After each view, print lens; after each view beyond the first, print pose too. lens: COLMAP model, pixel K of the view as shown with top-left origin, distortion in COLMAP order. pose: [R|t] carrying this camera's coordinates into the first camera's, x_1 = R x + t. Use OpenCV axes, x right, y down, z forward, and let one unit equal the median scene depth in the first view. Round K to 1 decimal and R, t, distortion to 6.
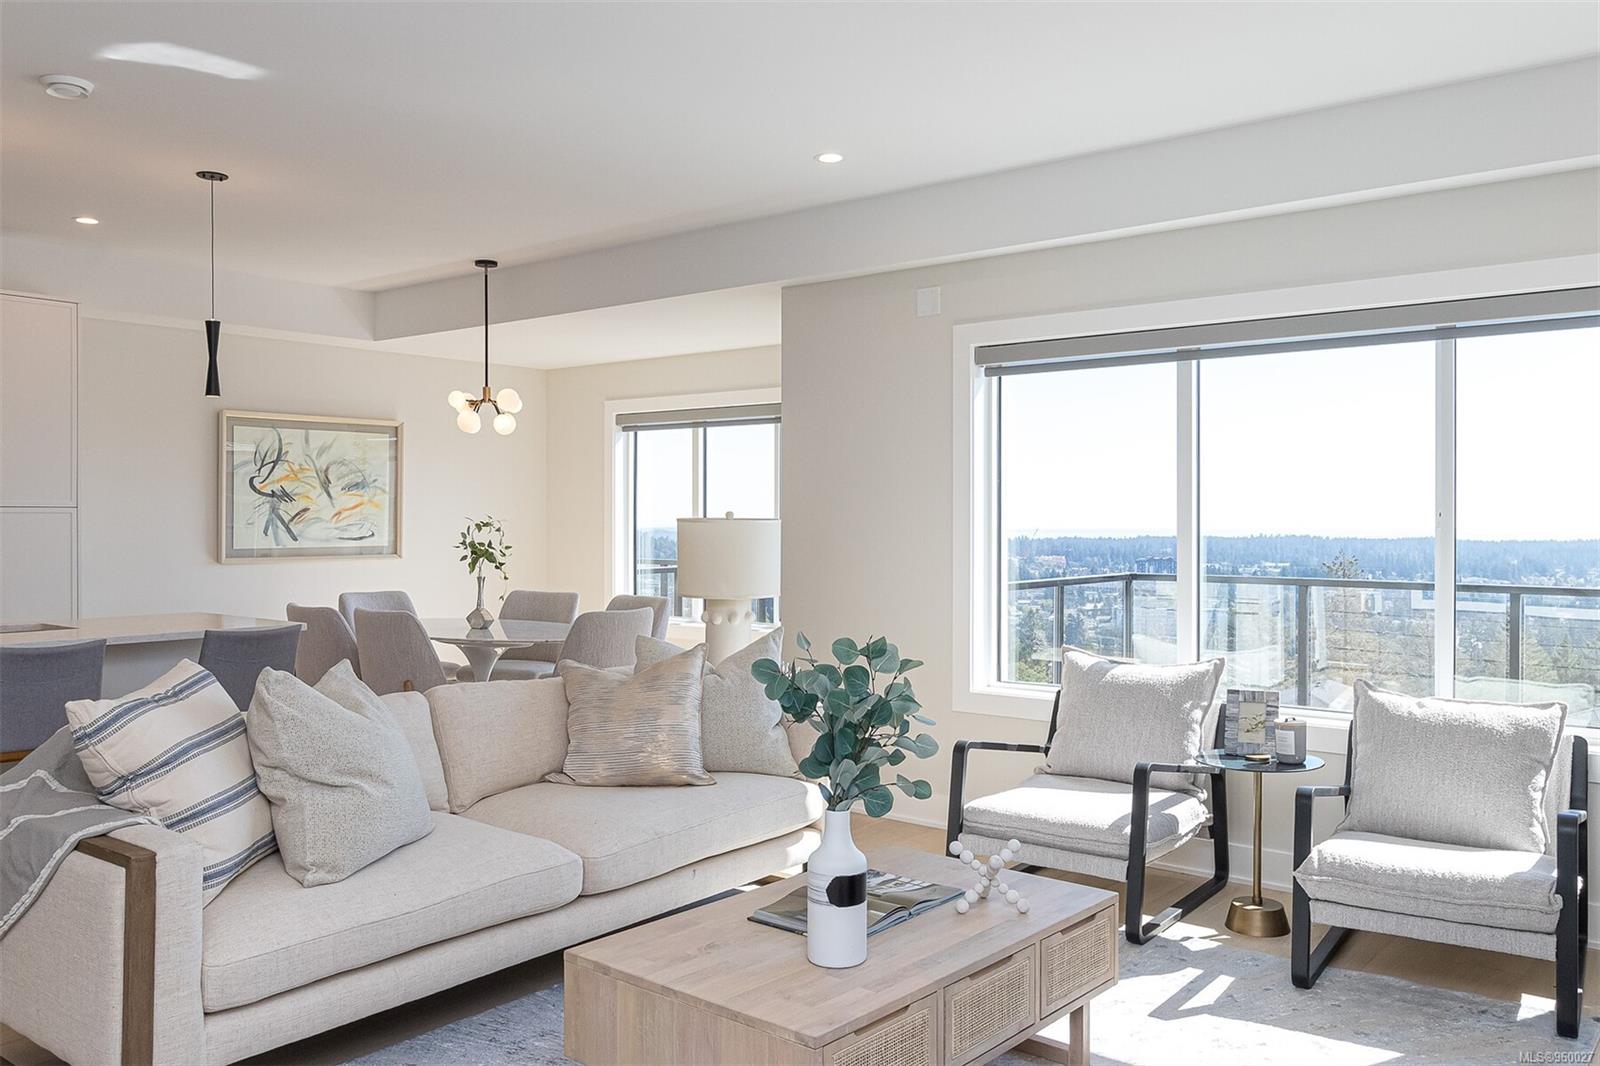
lens RADIAL K [[1275.1, 0, 809.0], [0, 1275.1, 516.7], [0, 0, 1]] dist [0.013839, 0.016822]
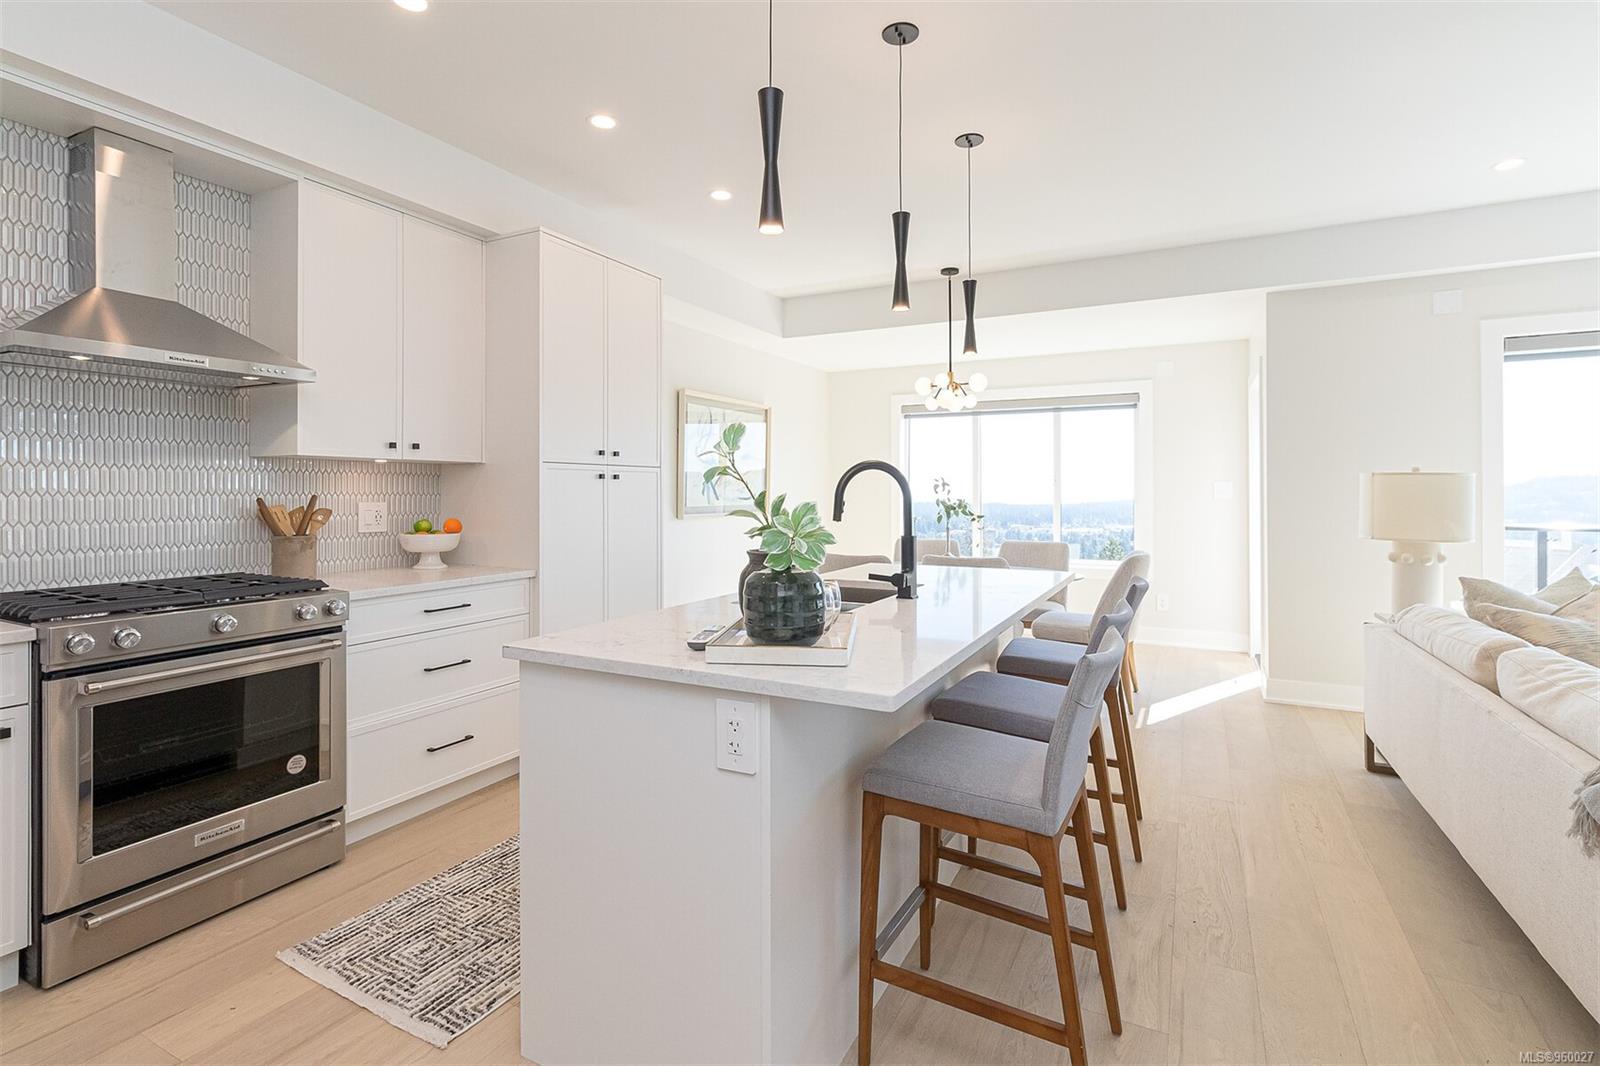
lens RADIAL K [[753.7, 0, 800.9], [0, 753.7, 484.3], [0, 0, 1]] dist [0.000065, -0.000689]
pose [[0.979634, 0.000249, 0.200789, -0.469154], [0.001875, 0.999944, -0.010388, 0.011453], [-0.200781, 0.010553, 0.979579, 0.283187]]
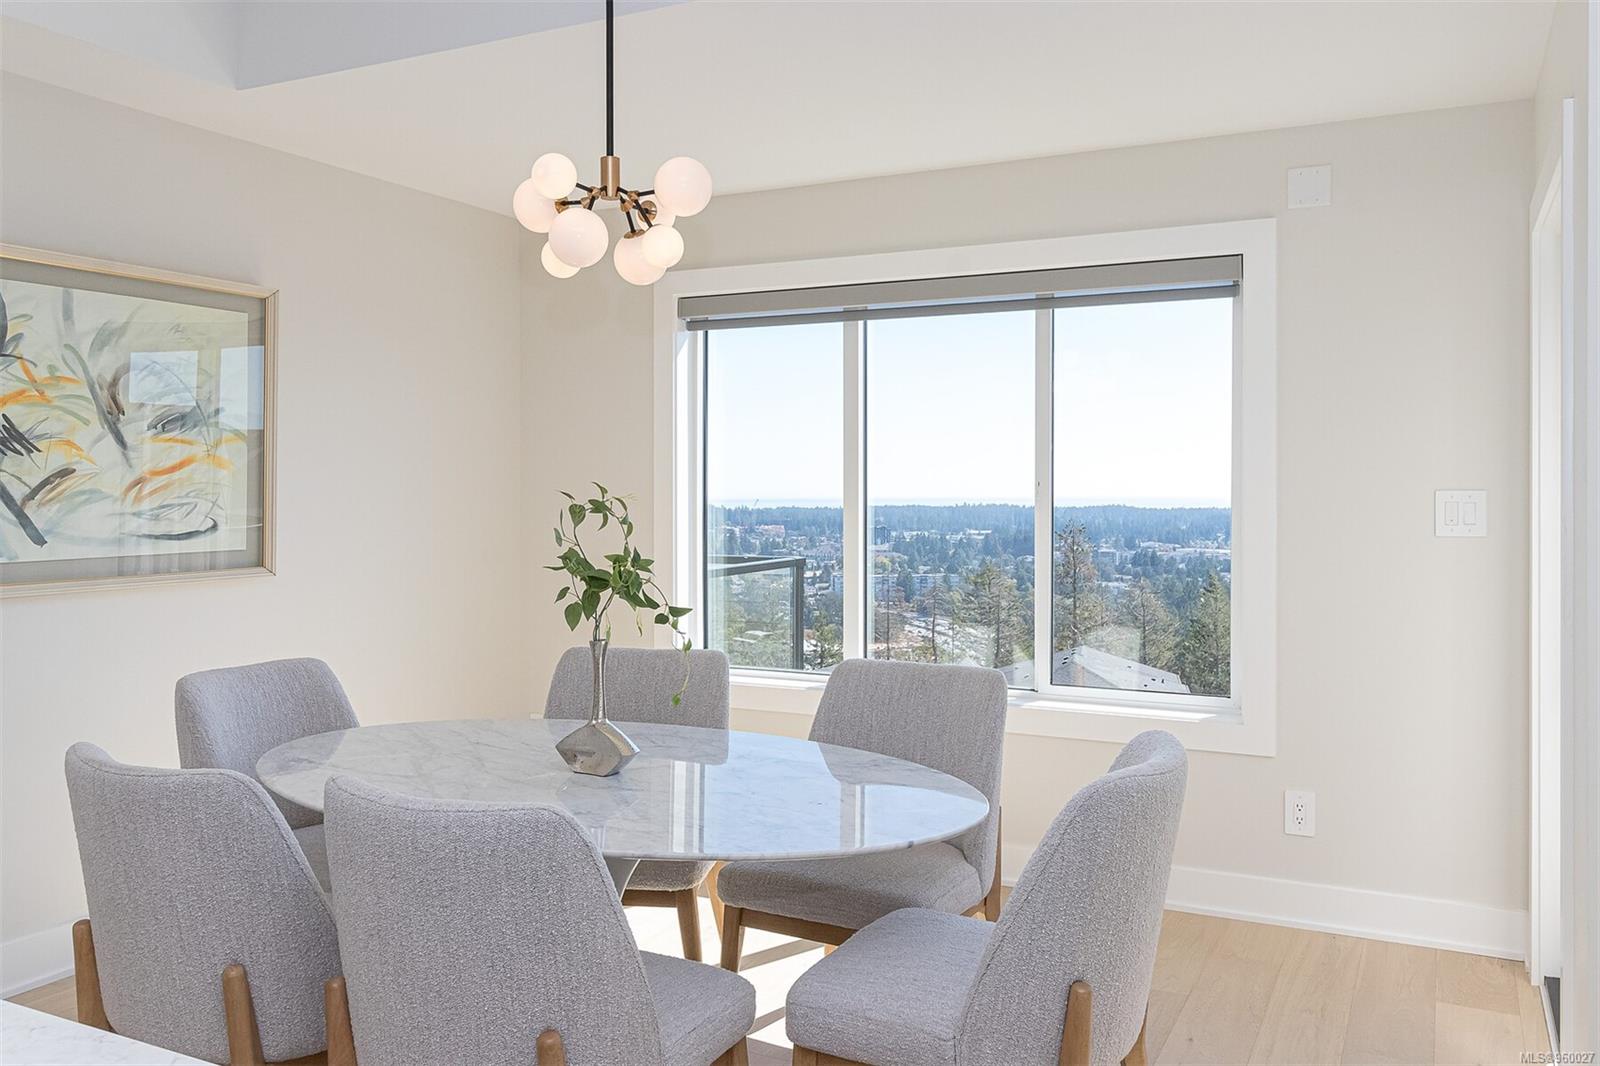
lens RADIAL K [[1271.6, 0, 802.7], [0, 1271.6, 497.5], [0, 0, 1]] dist [0.010105, 0.004346]
pose [[0.977652, -0.003470, 0.210202, -0.241548], [0.001766, 0.999964, 0.008292, -0.000058], [-0.210223, -0.007736, 0.977623, 0.526841]]
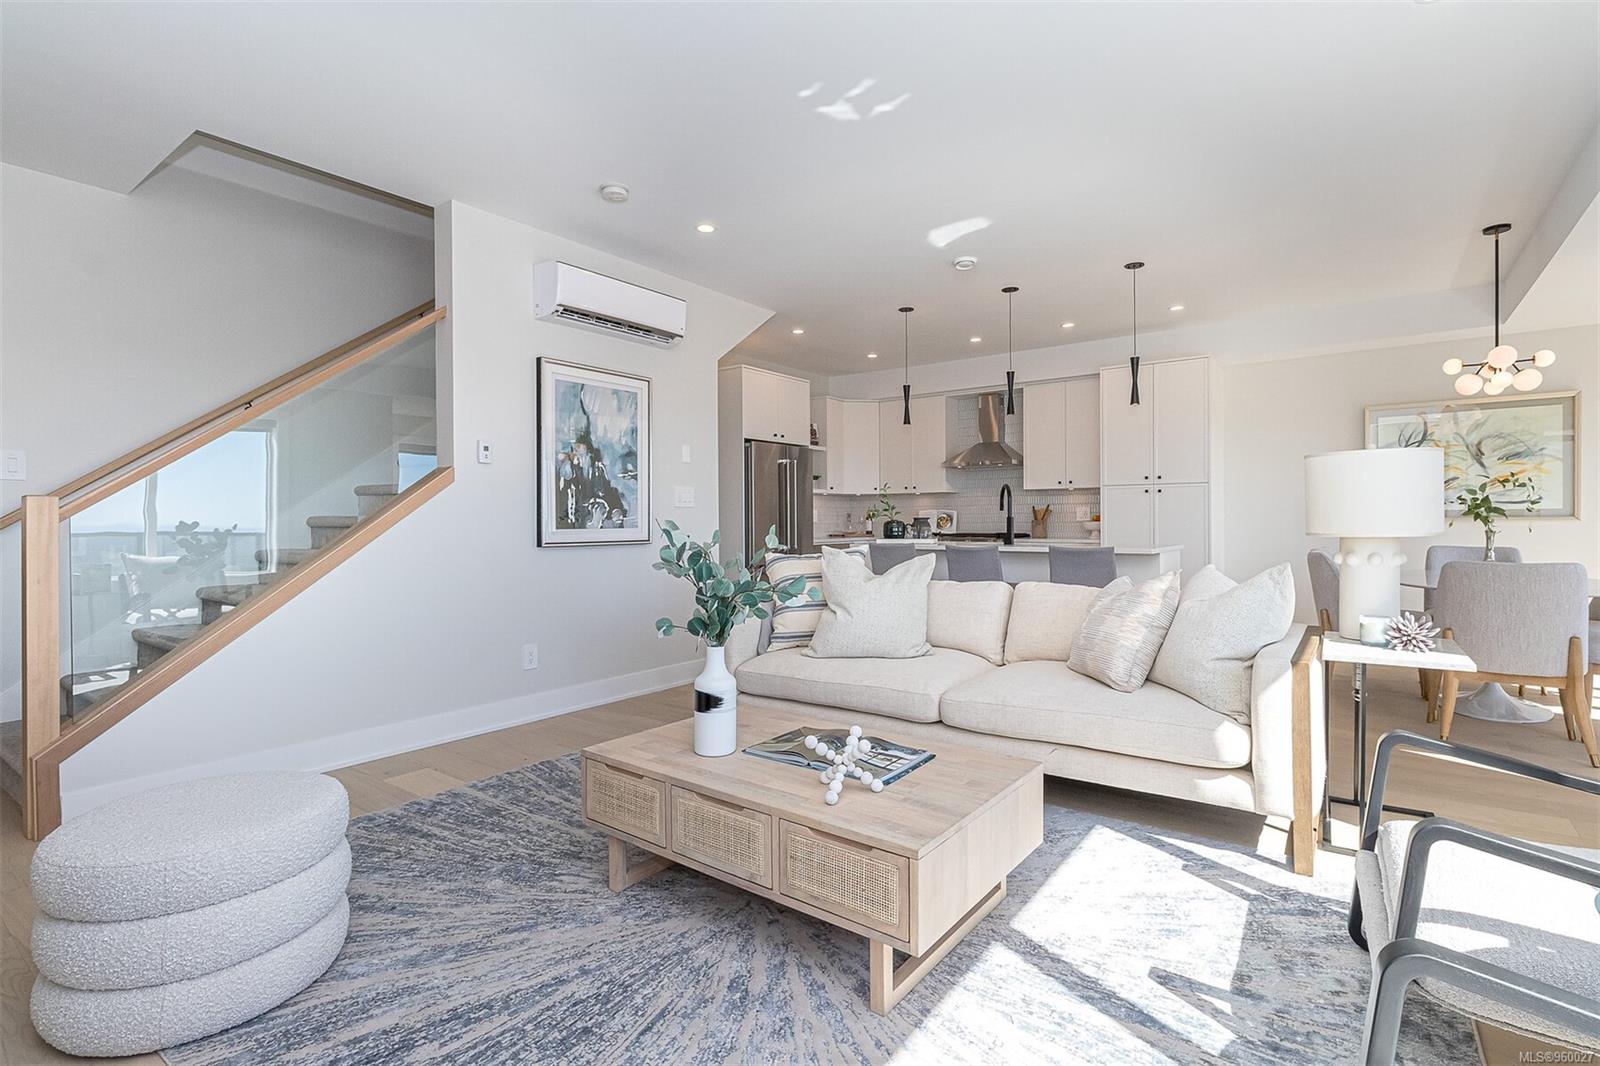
lens RADIAL K [[753.7, 0, 814.7], [0, 753.7, 525.4], [0, 0, 1]] dist [0.000065, -0.000689]
pose [[0.048659, 0.004774, -0.998804, 0.291722], [0.007479, 0.999959, 0.005144, 0.030994], [0.998787, -0.007720, 0.048622, 0.362089]]
